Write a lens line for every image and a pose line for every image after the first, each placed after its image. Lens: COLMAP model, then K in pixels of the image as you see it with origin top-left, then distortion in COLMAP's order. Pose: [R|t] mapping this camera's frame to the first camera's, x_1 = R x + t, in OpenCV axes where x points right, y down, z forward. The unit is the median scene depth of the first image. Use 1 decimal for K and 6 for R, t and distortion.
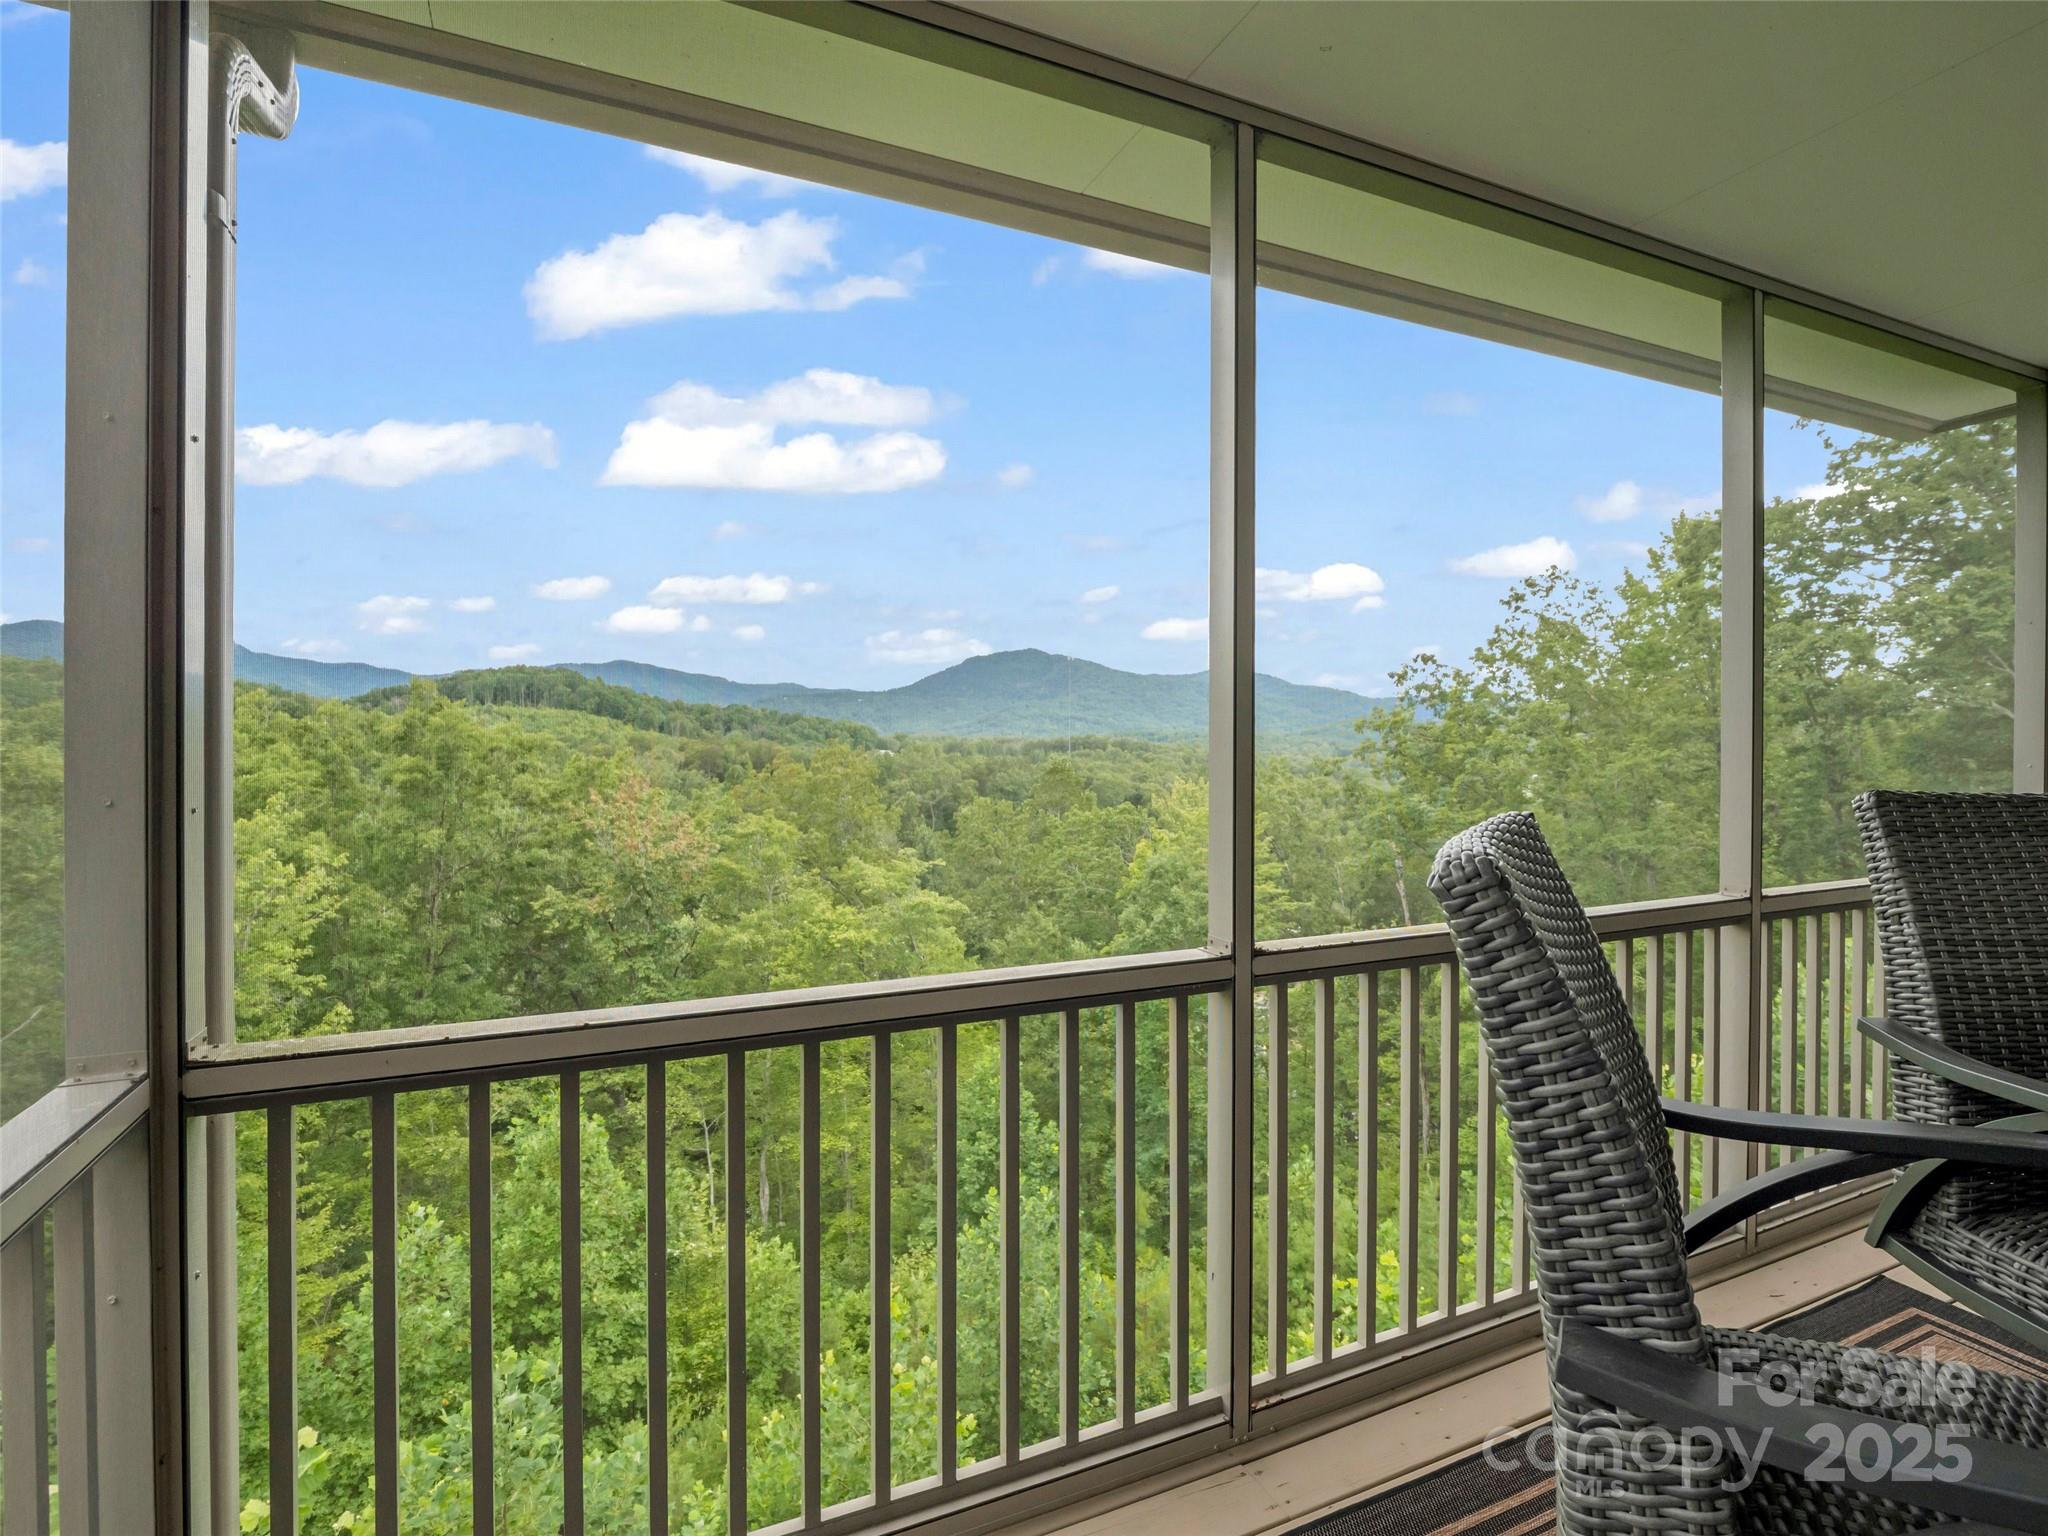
lens RADIAL K [[988.4, 0, 1019.0], [0, 988.4, 752.7], [0, 0, 1]] dist [-0.003560, -0.000485]
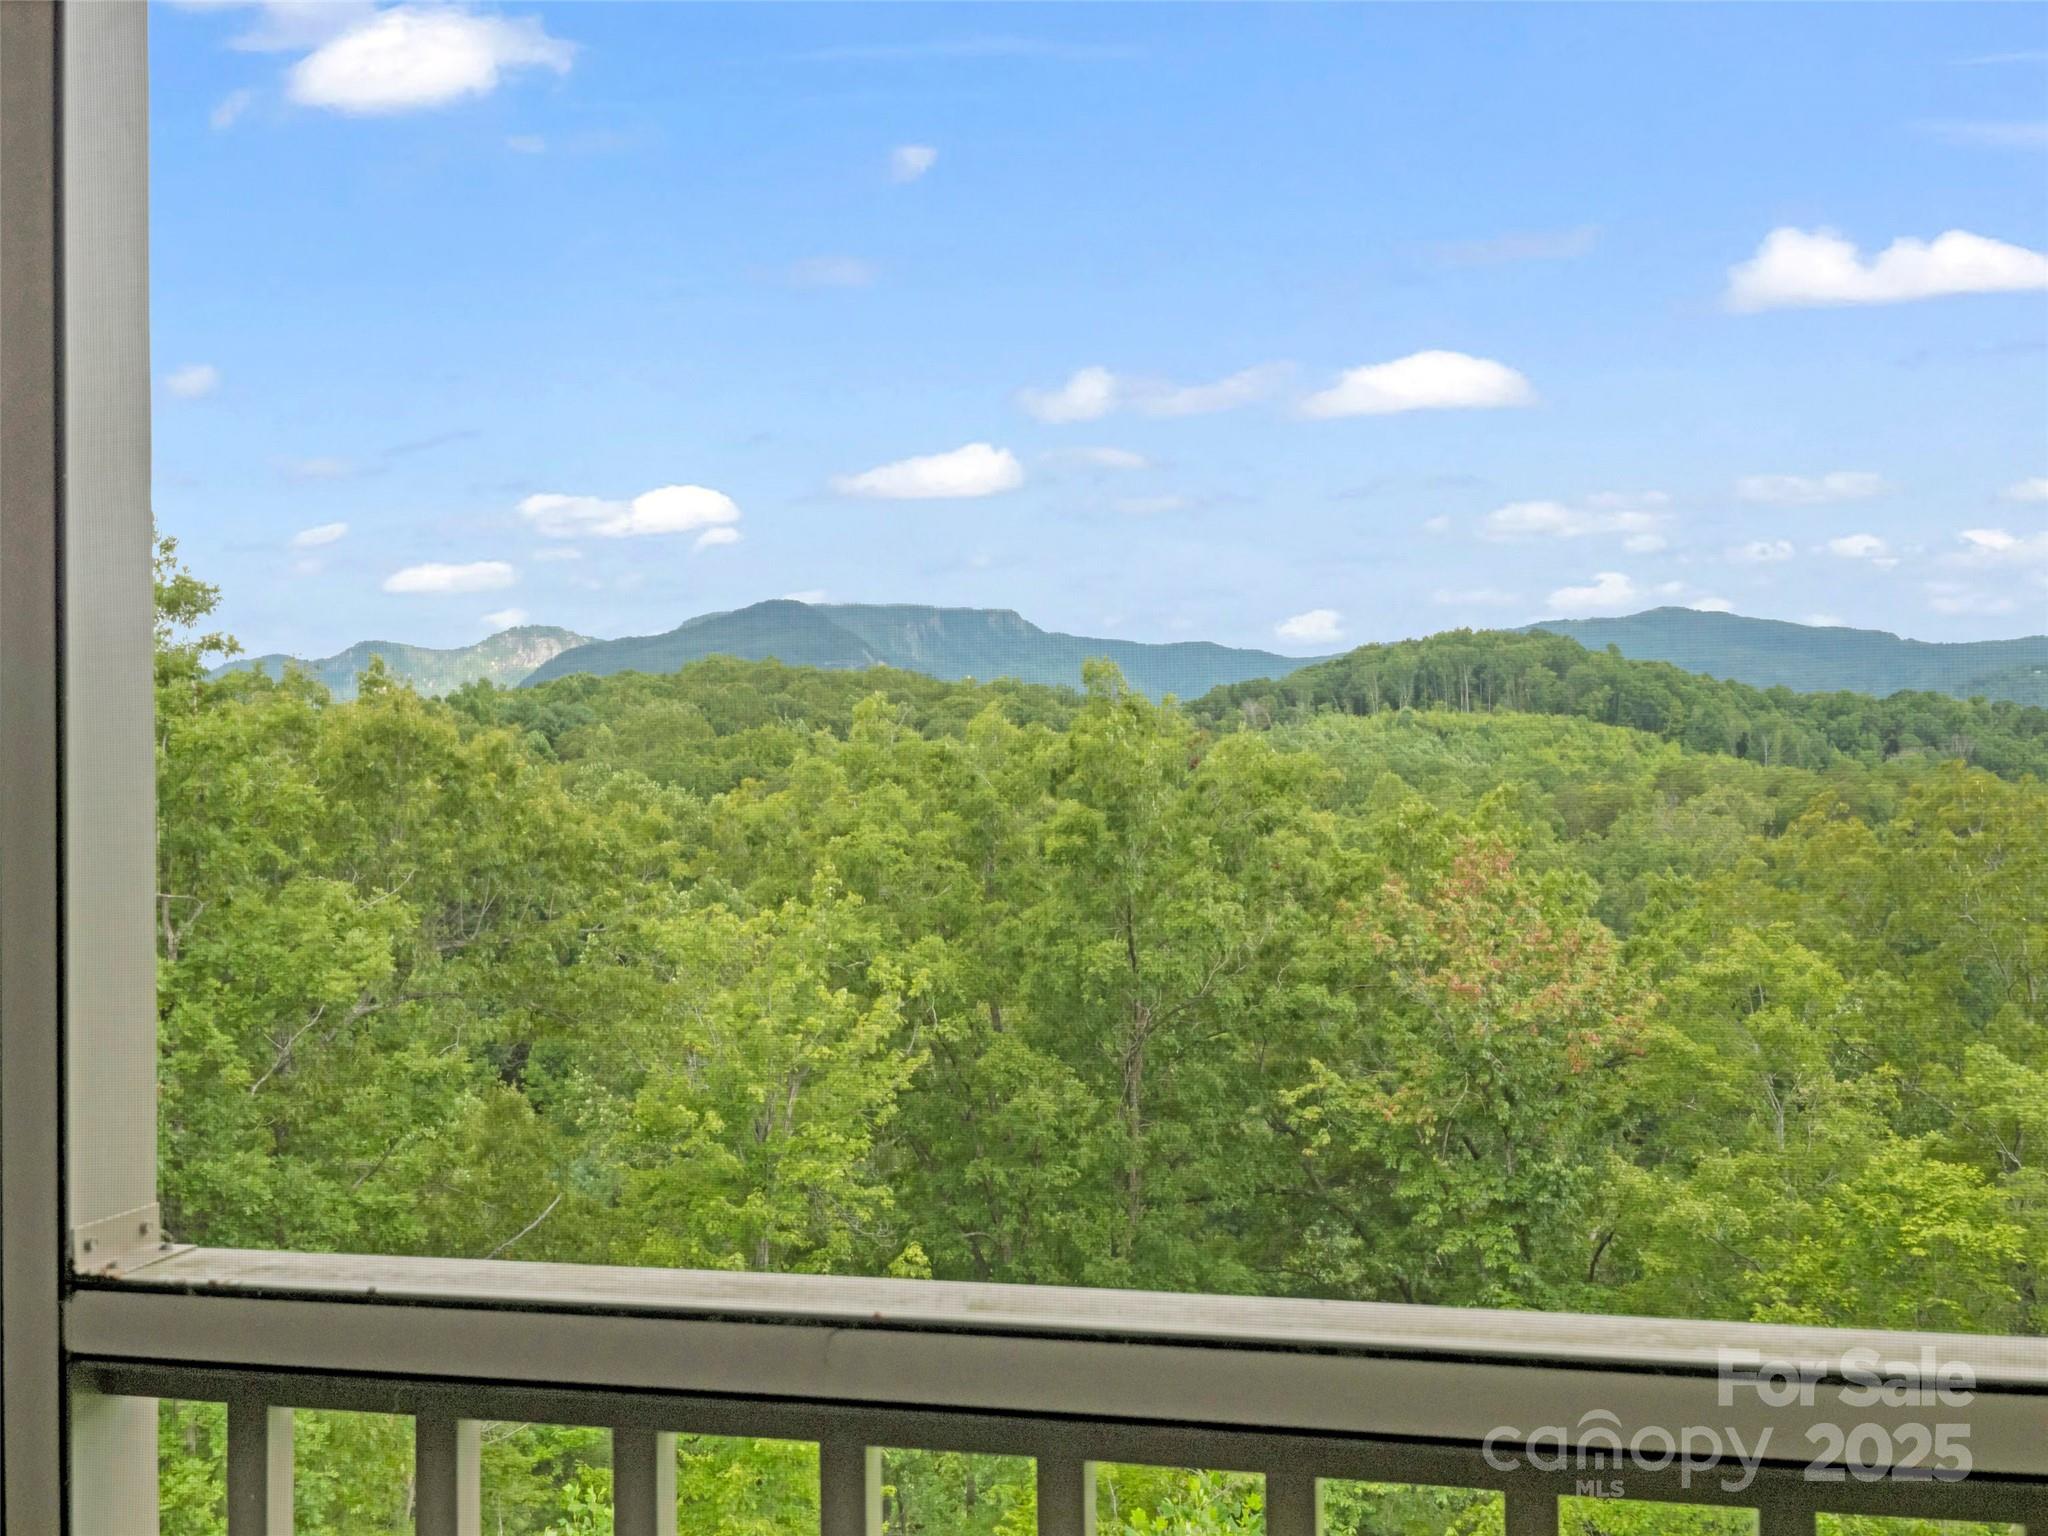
lens RADIAL K [[2134.5, 0, 1018.6], [0, 2134.5, 774.3], [0, 0, 1]] dist [-0.007022, 0.000000]
pose [[0.777578, -0.013673, -0.628637, 0.084106], [0.005834, 0.999877, -0.014532, 0.003834], [0.628759, 0.007632, 0.777563, 0.059552]]
